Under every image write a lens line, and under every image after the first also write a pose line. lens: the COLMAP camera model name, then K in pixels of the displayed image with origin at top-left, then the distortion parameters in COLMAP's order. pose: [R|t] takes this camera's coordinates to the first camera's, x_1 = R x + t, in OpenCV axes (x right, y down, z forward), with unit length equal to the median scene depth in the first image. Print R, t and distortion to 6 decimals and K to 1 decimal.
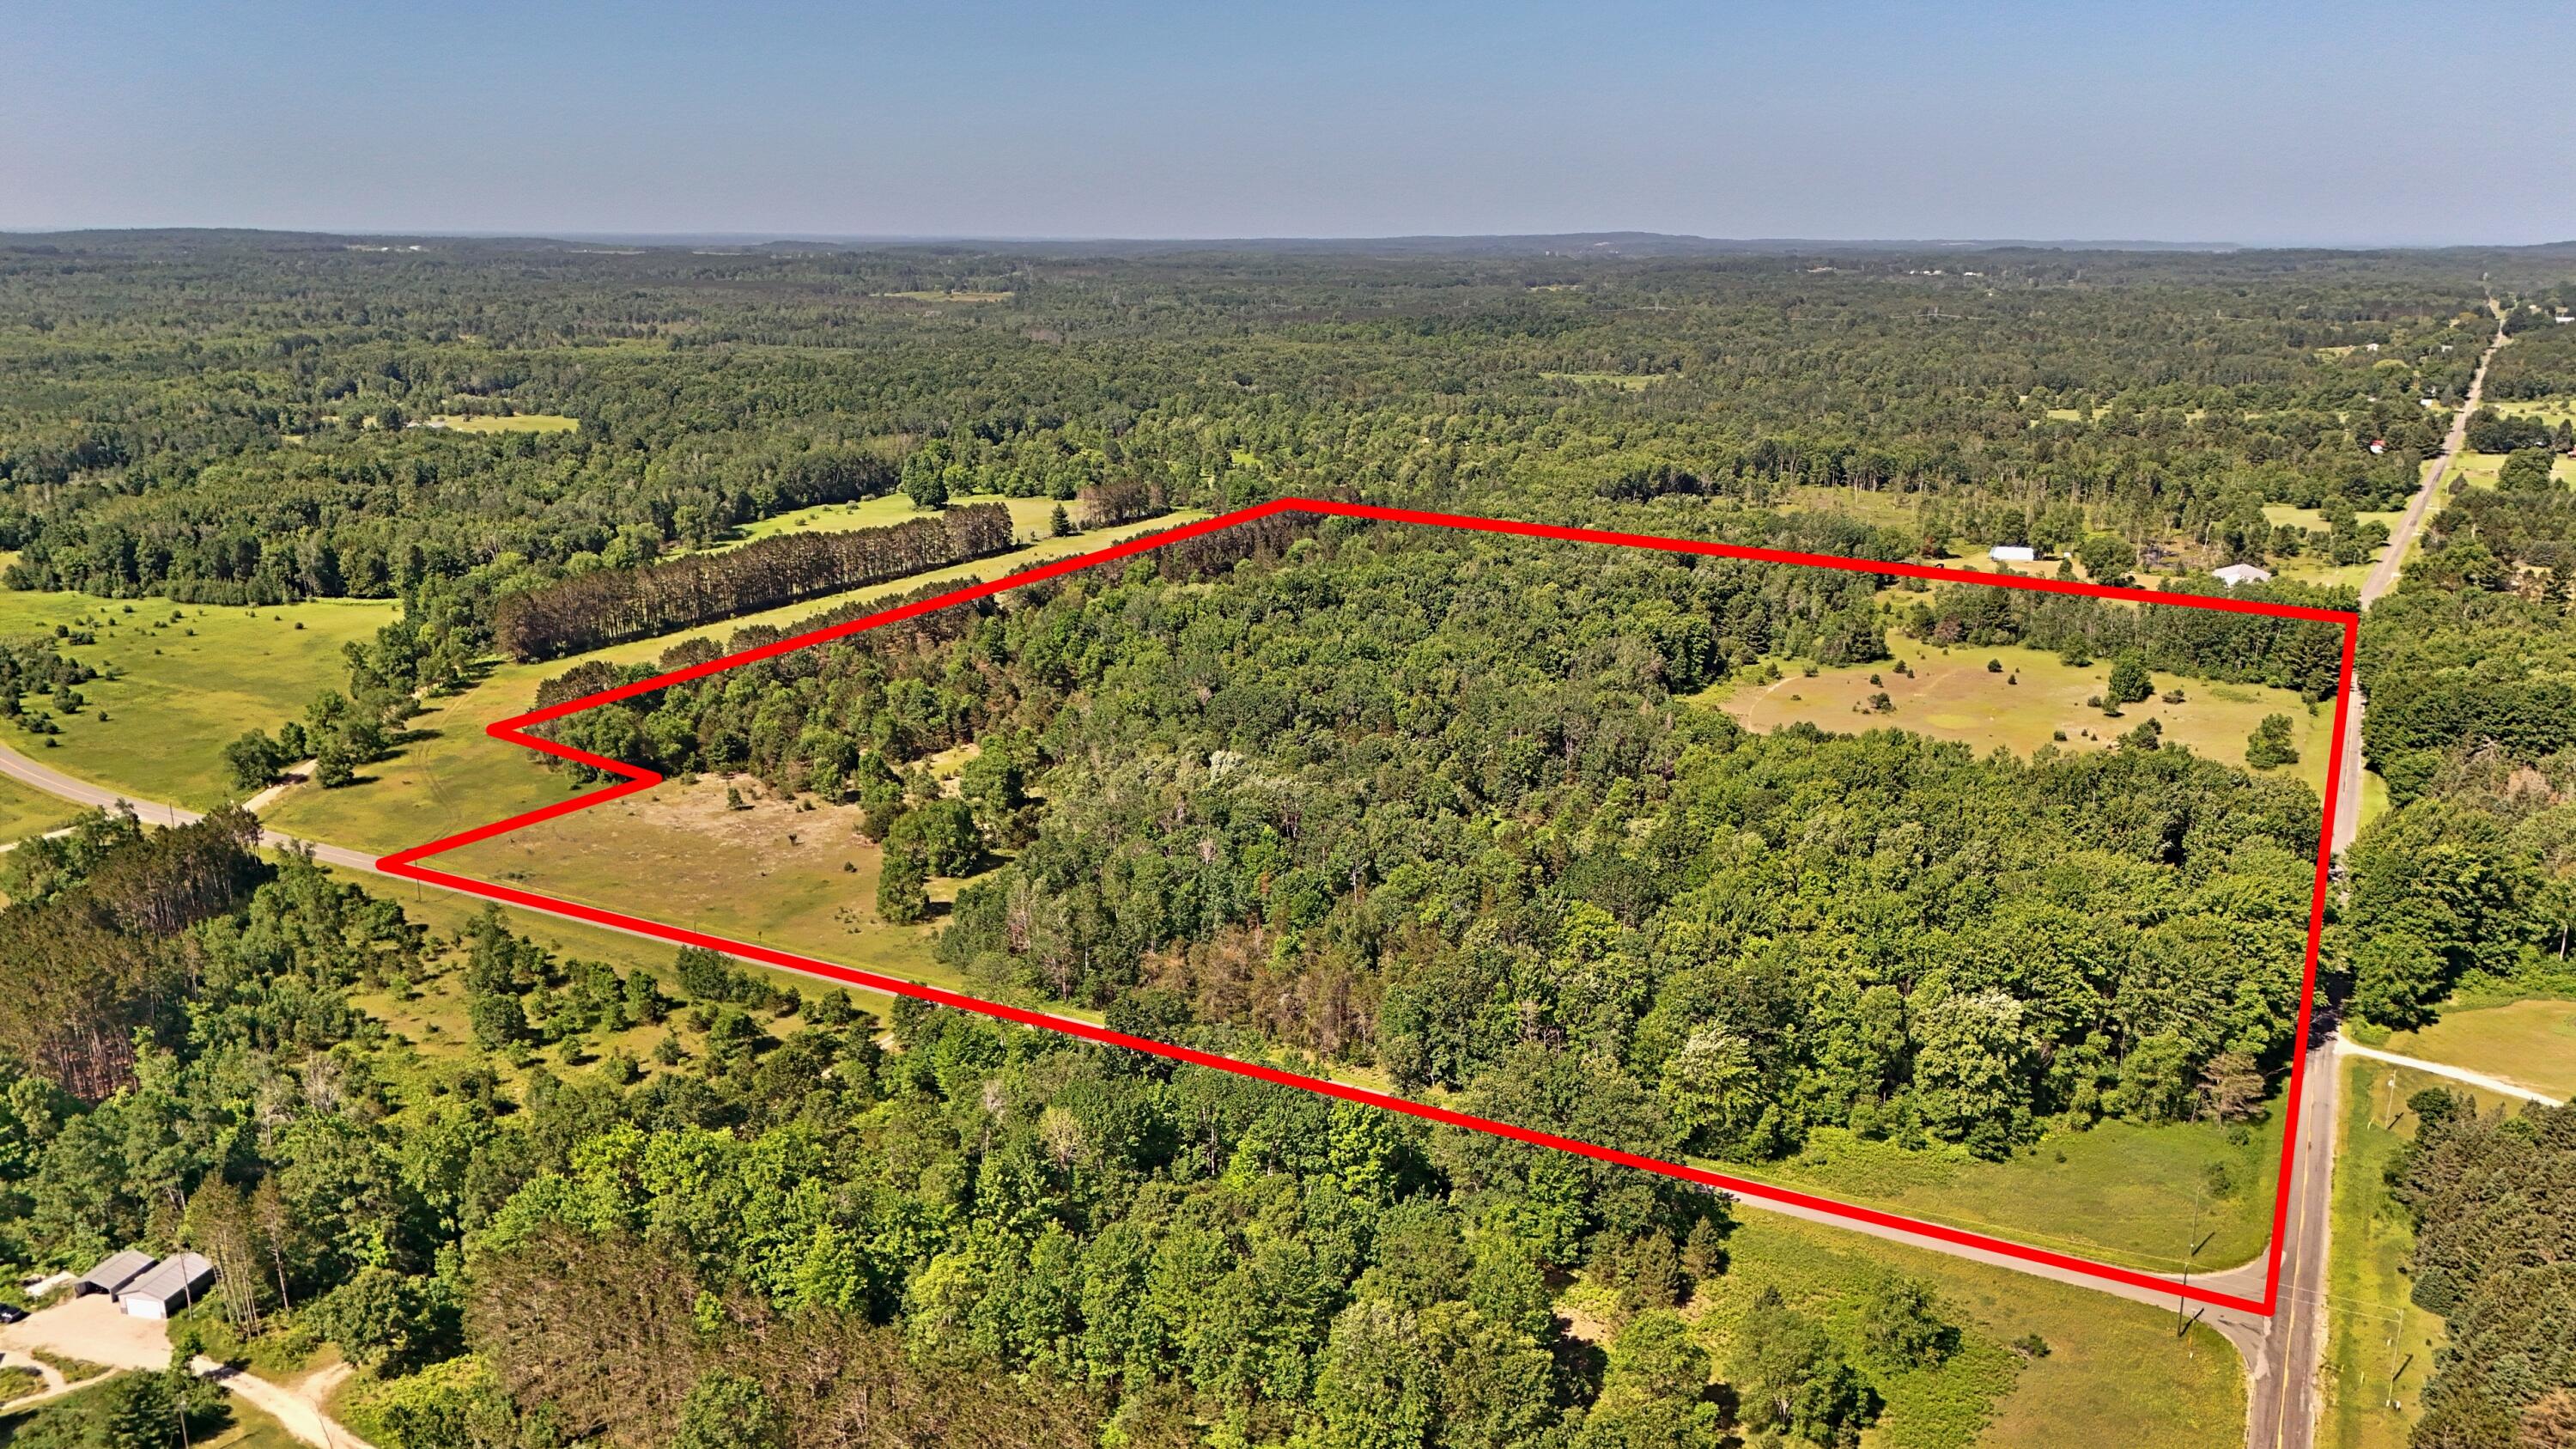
lens RADIAL K [[1908.2, 0, 1288.0], [0, 1908.2, 724.5], [0, 0, 1]] dist [0.079223, -0.095913]
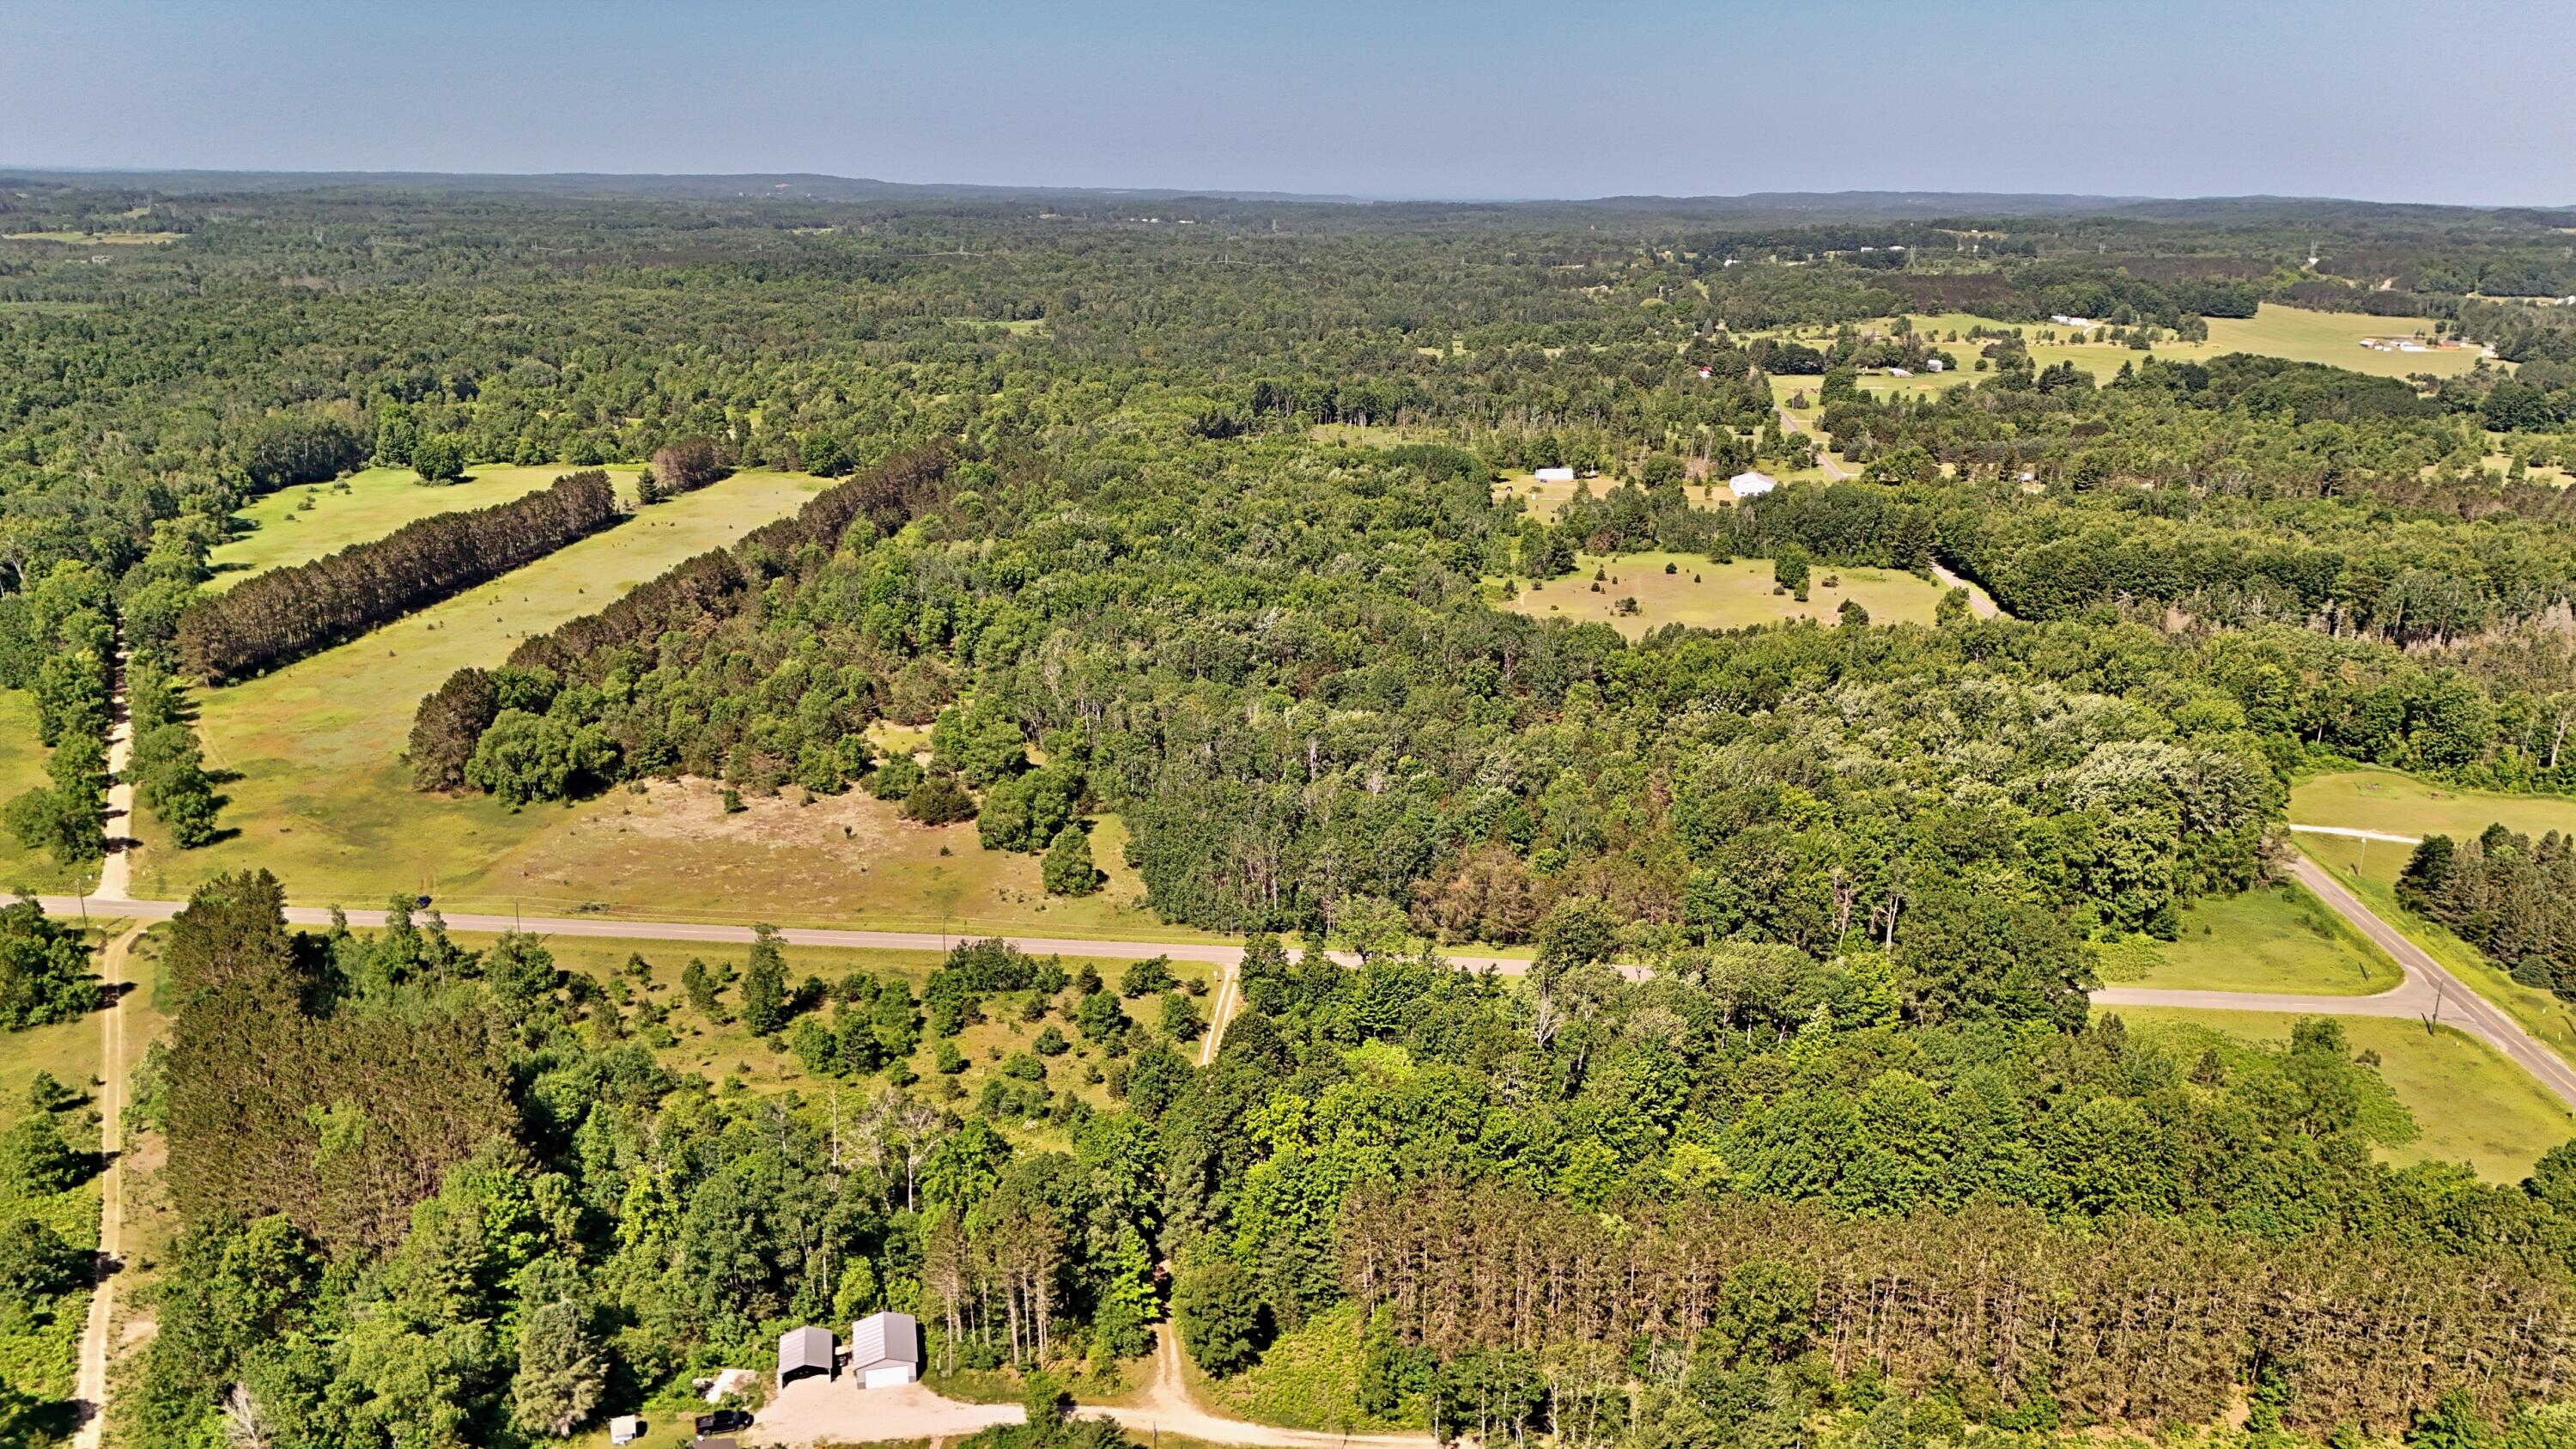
lens RADIAL K [[1908.2, 0, 1288.0], [0, 1908.2, 724.5], [0, 0, 1]] dist [0.079223, -0.095913]
pose [[0.909297, -0.102769, 0.403259, -0.315481], [0.091758, 0.994691, 0.046591, -0.011746], [-0.405906, -0.005363, 0.913899, 0.044544]]
